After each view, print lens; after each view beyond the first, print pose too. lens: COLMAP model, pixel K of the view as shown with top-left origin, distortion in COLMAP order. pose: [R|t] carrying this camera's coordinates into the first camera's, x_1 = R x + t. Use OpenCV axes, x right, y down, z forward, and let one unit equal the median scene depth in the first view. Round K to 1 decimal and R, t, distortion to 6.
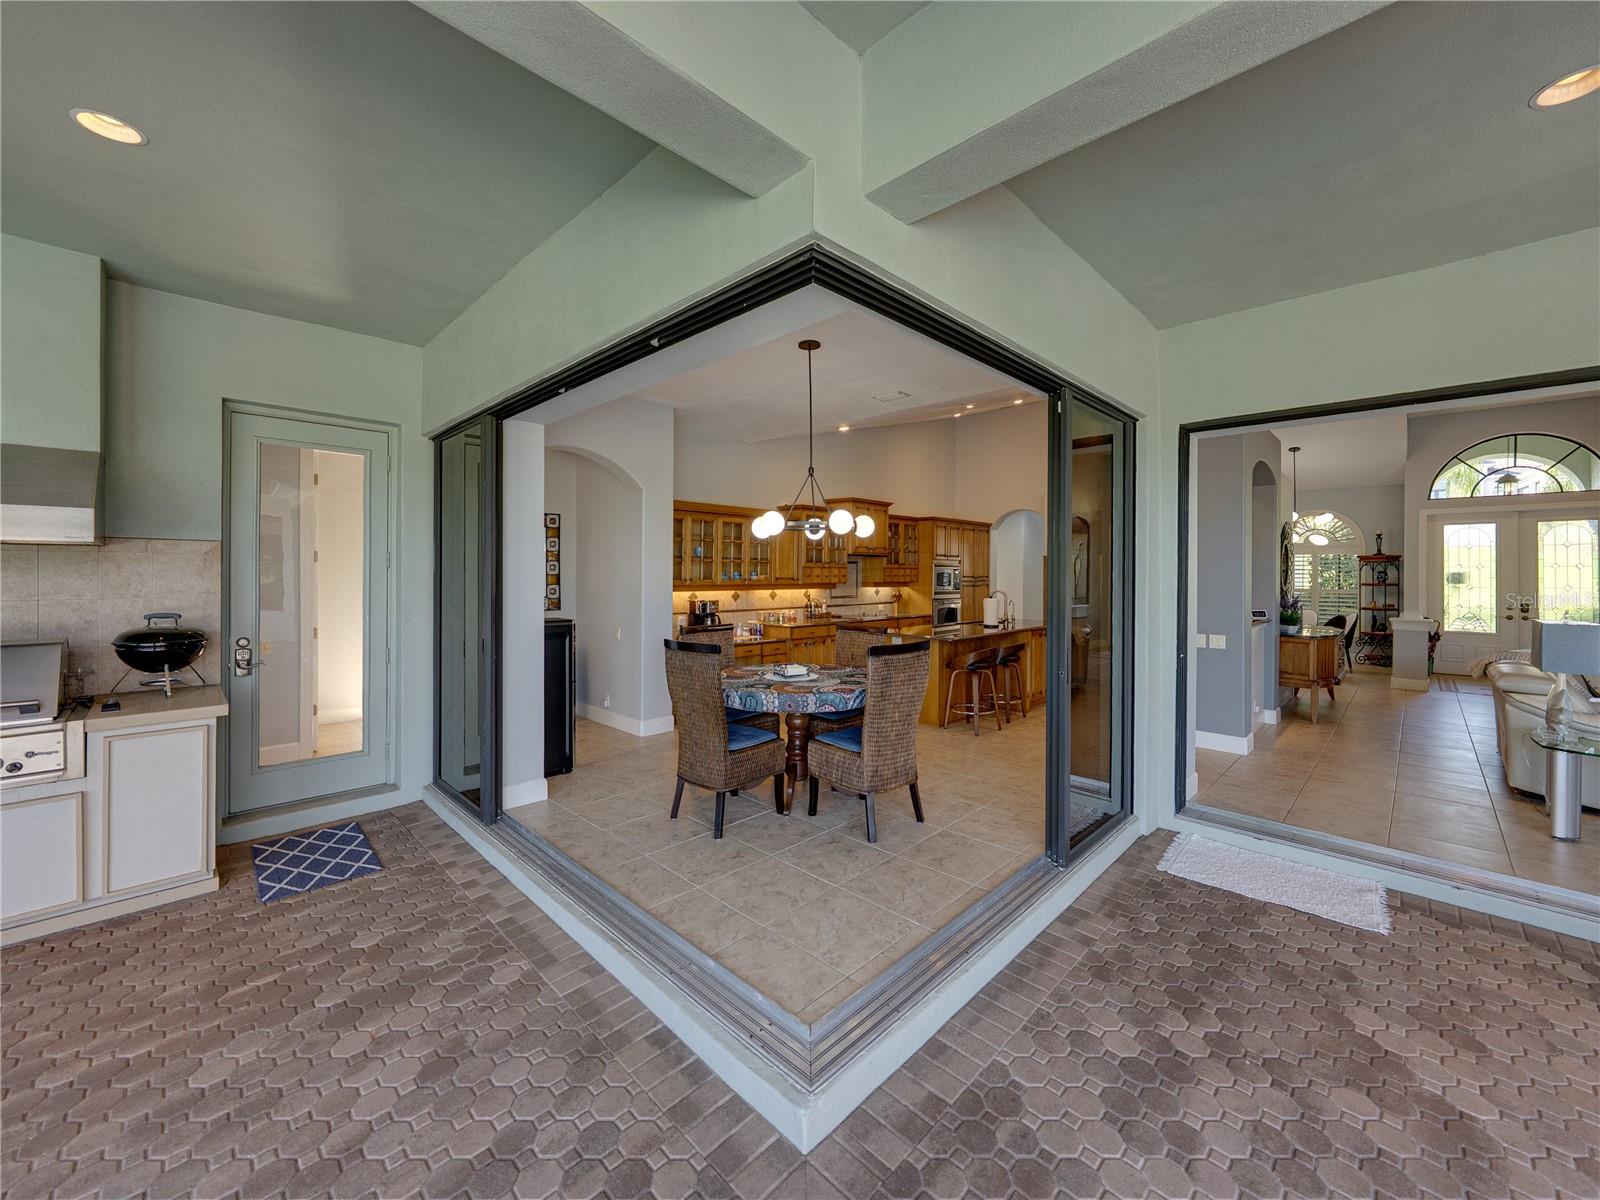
lens RADIAL K [[617.0, 0, 801.6], [0, 617.0, 577.8], [0, 0, 1]] dist [-0.000009, -0.001131]
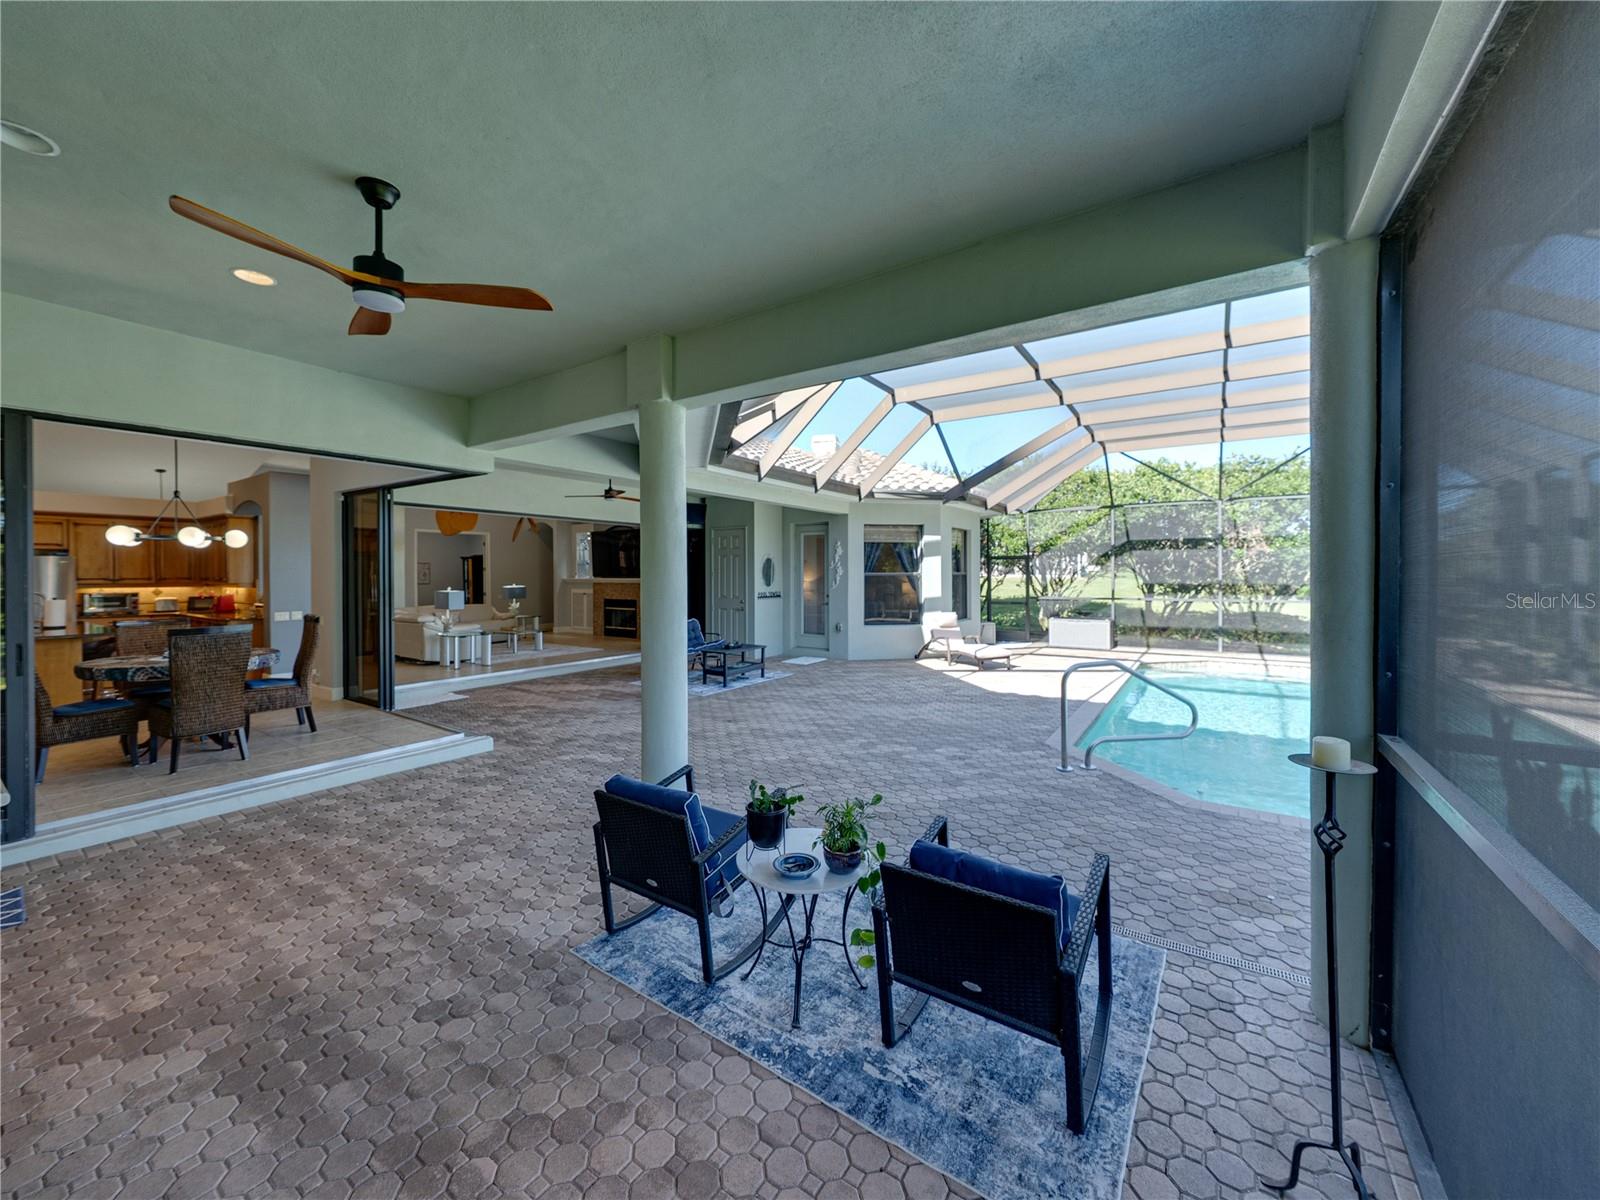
lens RADIAL K [[617.0, 0, 802.8], [0, 617.0, 571.6], [0, 0, 1]] dist [-0.000009, -0.001131]
pose [[-0.188930, 0.000632, 0.981990, -1.573505], [0.006214, 0.999981, 0.000552, -0.009710], [-0.981971, 0.006207, -0.188931, -0.010262]]
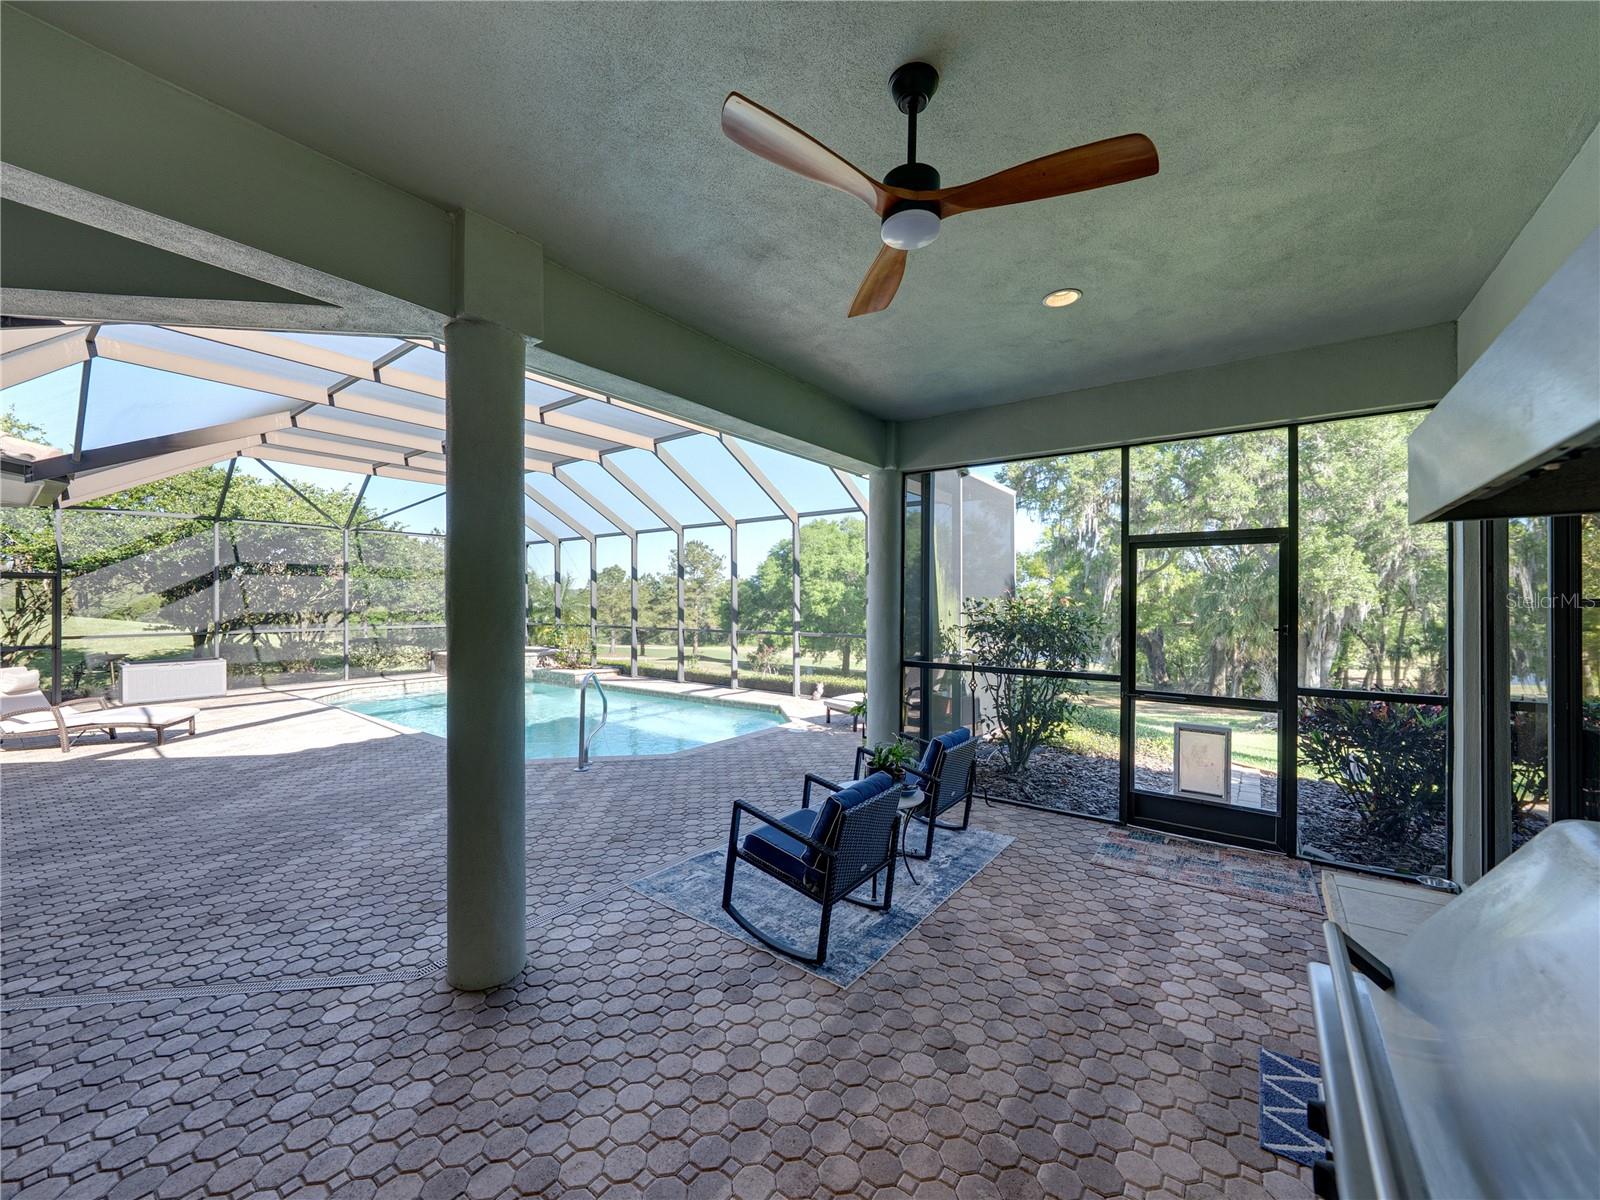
lens RADIAL K [[617.0, 0, 792.0], [0, 617.0, 600.0], [0, 0, 1]] dist [-0.000009, -0.001131]
pose [[-0.990647, -0.002792, -0.136421, -0.703797], [-0.002975, 0.999995, 0.001139, -0.005806], [0.136417, 0.001535, -0.990650, 0.761046]]
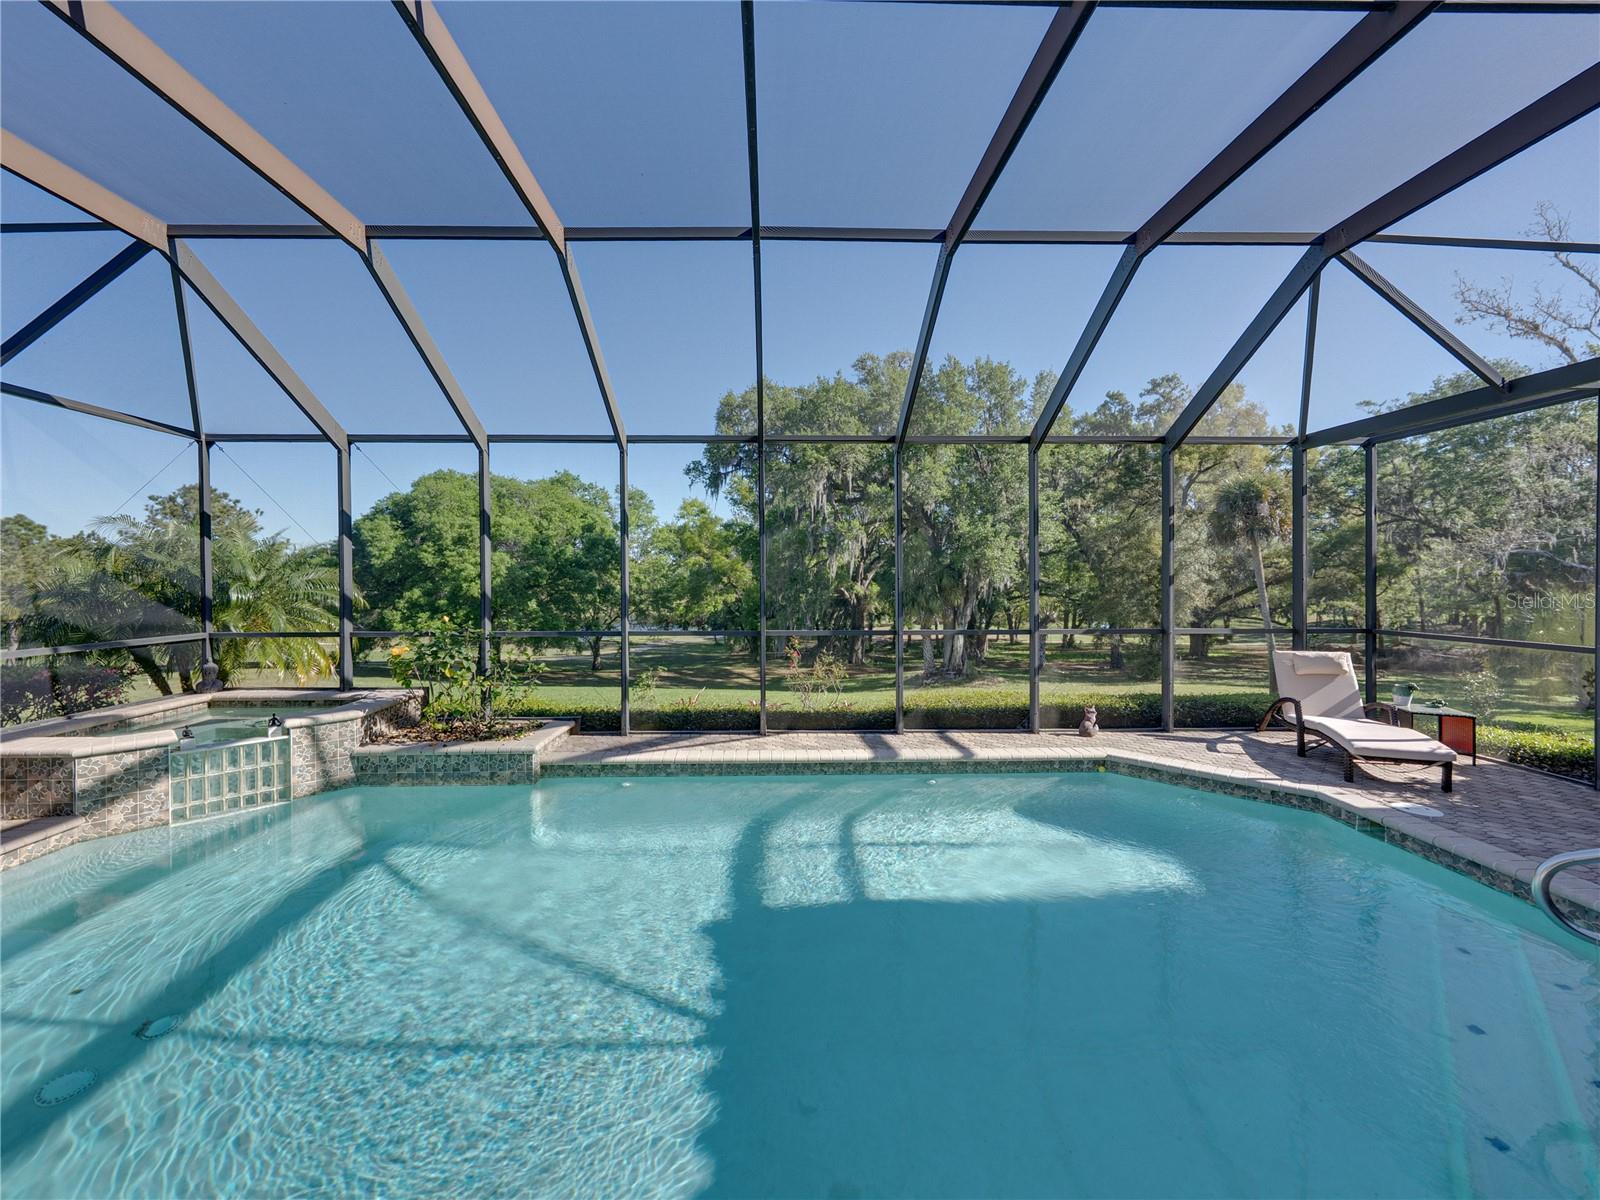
lens RADIAL K [[633.5, 0, 784.4], [0, 633.5, 576.2], [0, 0, 1]] dist [-0.000439, -0.001138]
pose [[-0.694958, -0.002681, -0.719046, 0.611500], [-0.004059, 0.999992, 0.000195, -0.000692], [0.719039, 0.003054, -0.694963, -1.220820]]
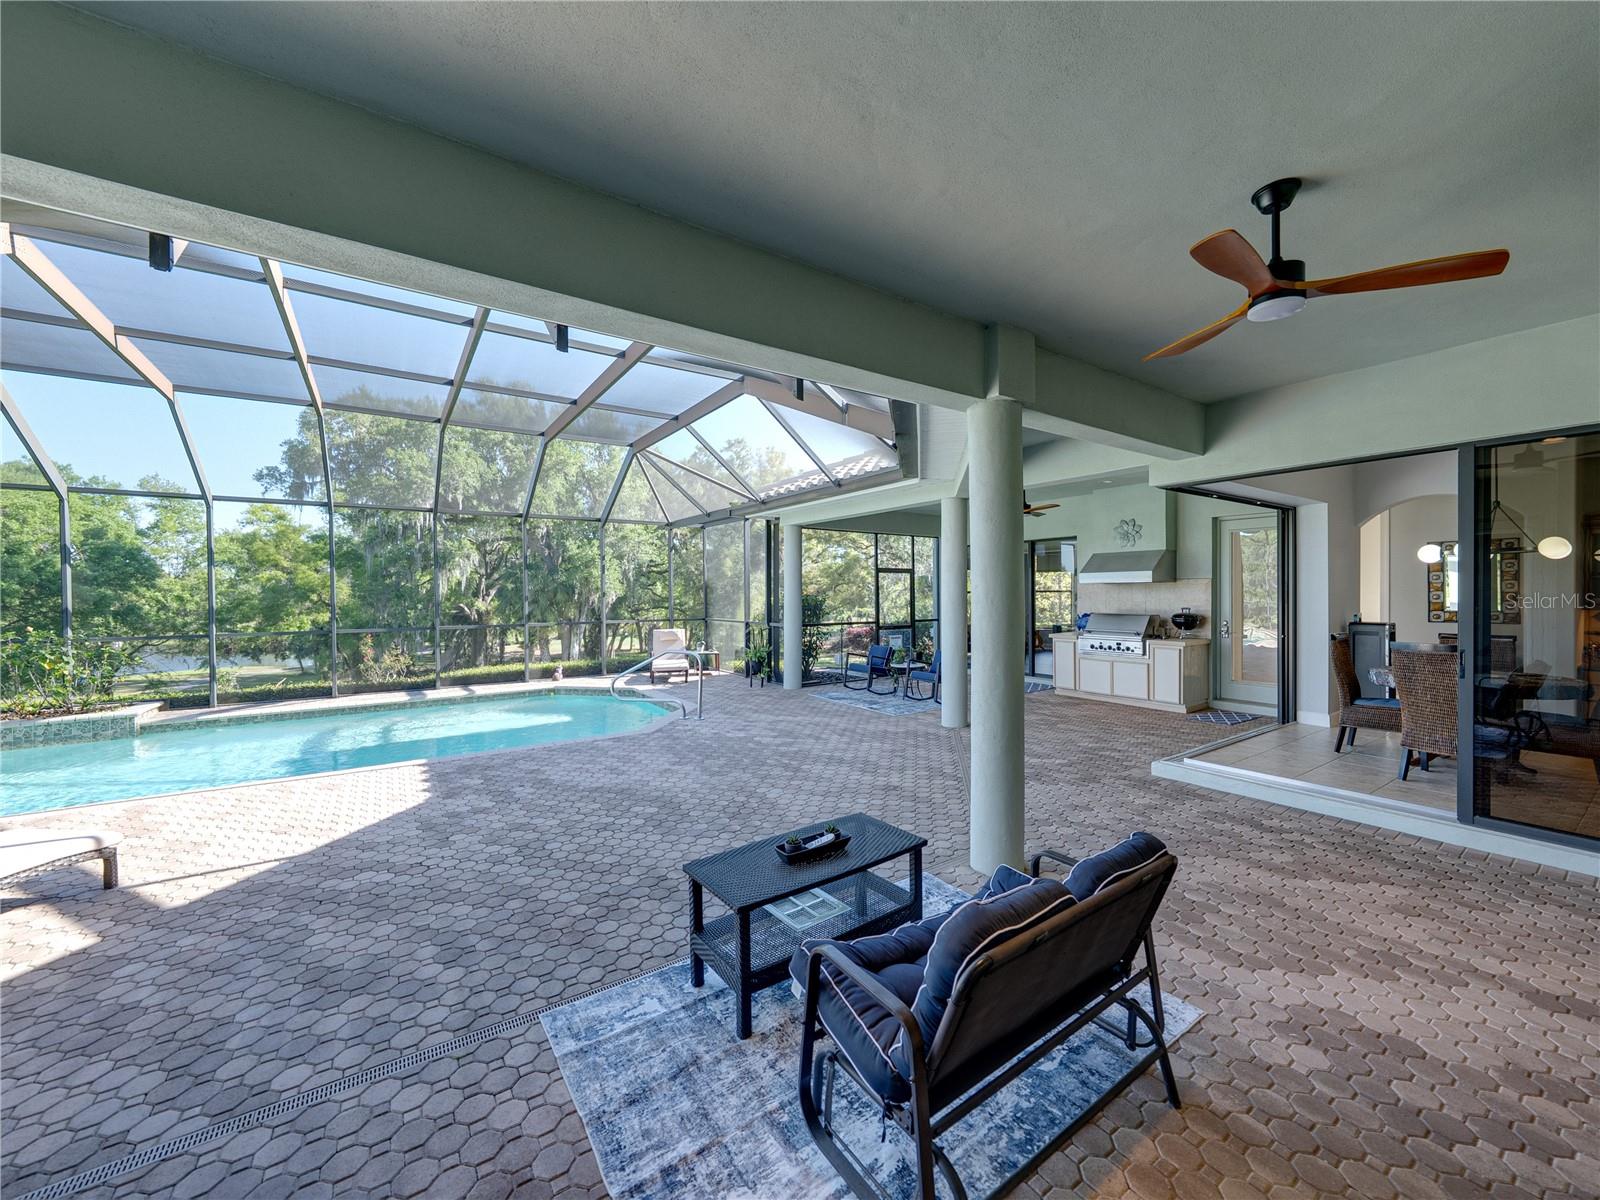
lens RADIAL K [[617.0, 0, 796.6], [0, 617.0, 596.0], [0, 0, 1]] dist [-0.000009, -0.001131]
pose [[-0.199429, 0.006735, -0.979889, 1.529697], [0.001106, 0.999977, 0.006648, -0.008191], [0.979912, 0.000242, -0.199432, -0.076251]]
